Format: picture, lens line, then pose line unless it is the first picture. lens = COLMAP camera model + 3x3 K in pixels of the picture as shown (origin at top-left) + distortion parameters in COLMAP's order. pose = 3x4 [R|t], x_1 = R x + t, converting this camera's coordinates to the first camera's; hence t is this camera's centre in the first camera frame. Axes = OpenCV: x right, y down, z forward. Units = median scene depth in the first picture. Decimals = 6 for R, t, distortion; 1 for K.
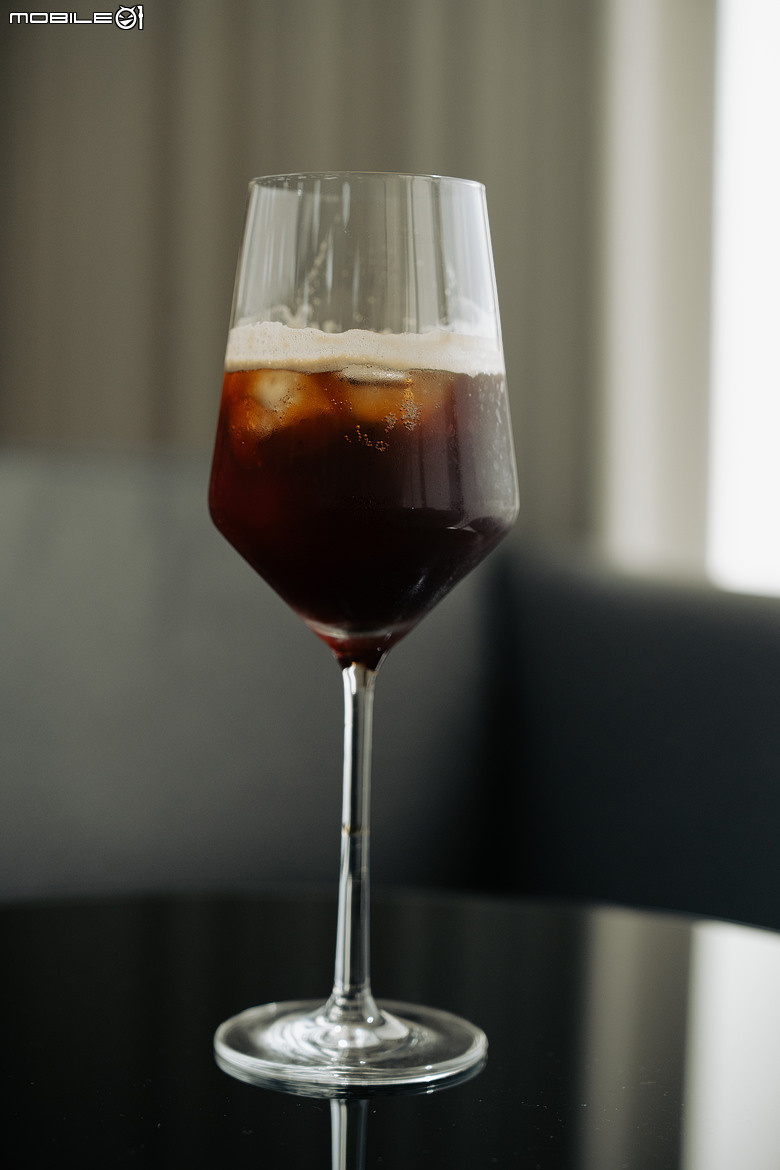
lens RADIAL K [[2311.6, 0, 390.3], [0, 2311.6, 587.0], [0, 0, 1]] dist [-0.044250, 0.000000]
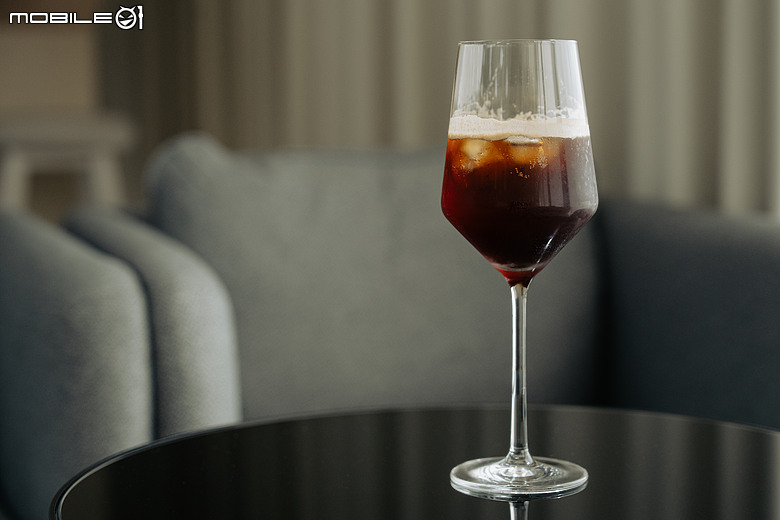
lens RADIAL K [[1541.1, 0, 390.8], [0, 1541.1, 258.9], [0, 0, 1]] dist [-0.044250, 0.000000]
pose [[0.995478, -0.022337, -0.092333, -0.000641], [0.024200, 0.999525, 0.019103, -0.016880], [0.091863, -0.021251, 0.995545, -0.332357]]
